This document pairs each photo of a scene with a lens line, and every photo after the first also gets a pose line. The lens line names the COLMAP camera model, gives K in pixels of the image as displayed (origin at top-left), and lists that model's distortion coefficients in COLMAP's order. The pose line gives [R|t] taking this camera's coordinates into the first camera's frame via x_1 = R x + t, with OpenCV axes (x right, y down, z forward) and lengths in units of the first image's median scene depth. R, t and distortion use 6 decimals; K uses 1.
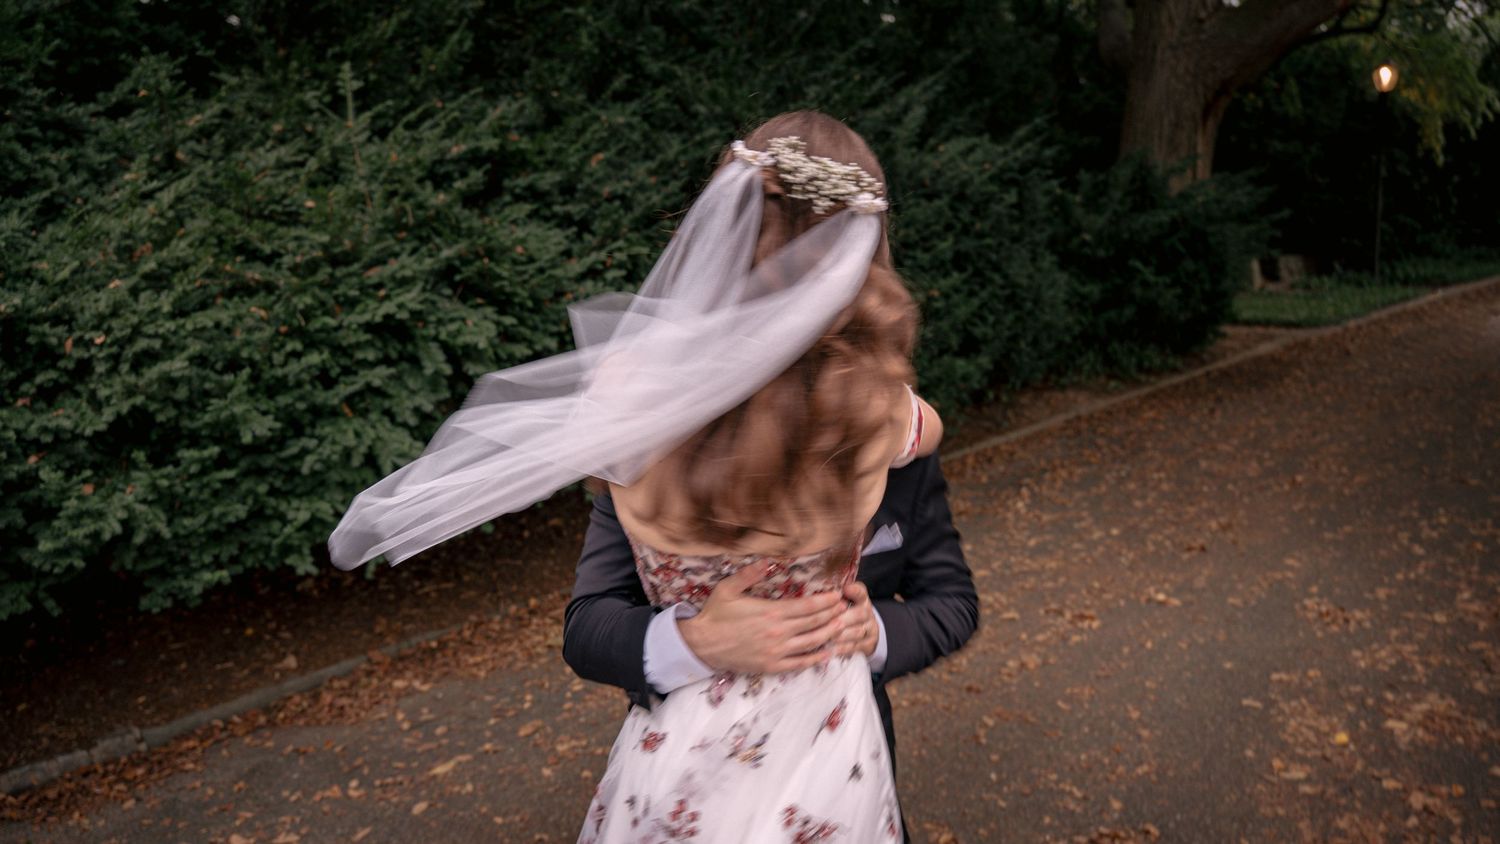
lens RADIAL K [[1105.1, 0, 734.3], [0, 1105.1, 504.7], [0, 0, 1]] dist [-0.141237, 0.114700]
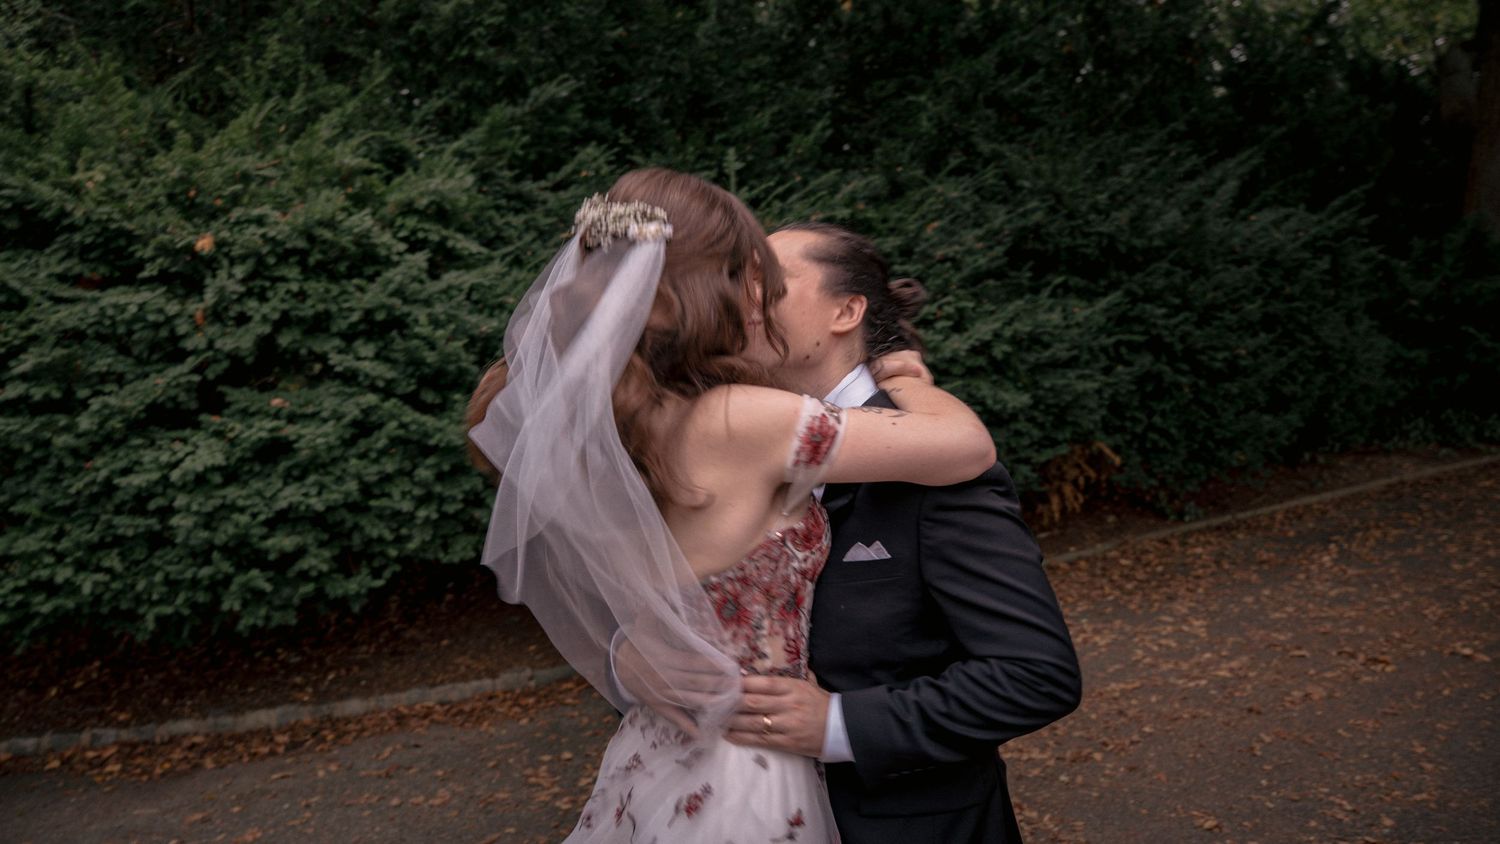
lens RADIAL K [[1088.0, 0, 748.2], [0, 1088.0, 399.7], [0, 0, 1]] dist [-0.131993, 0.113452]
pose [[0.960235, 0.041768, -0.276052, 0.011090], [-0.081340, 0.987706, -0.133493, 0.034171], [0.267083, 0.150639, 0.951827, -0.120213]]
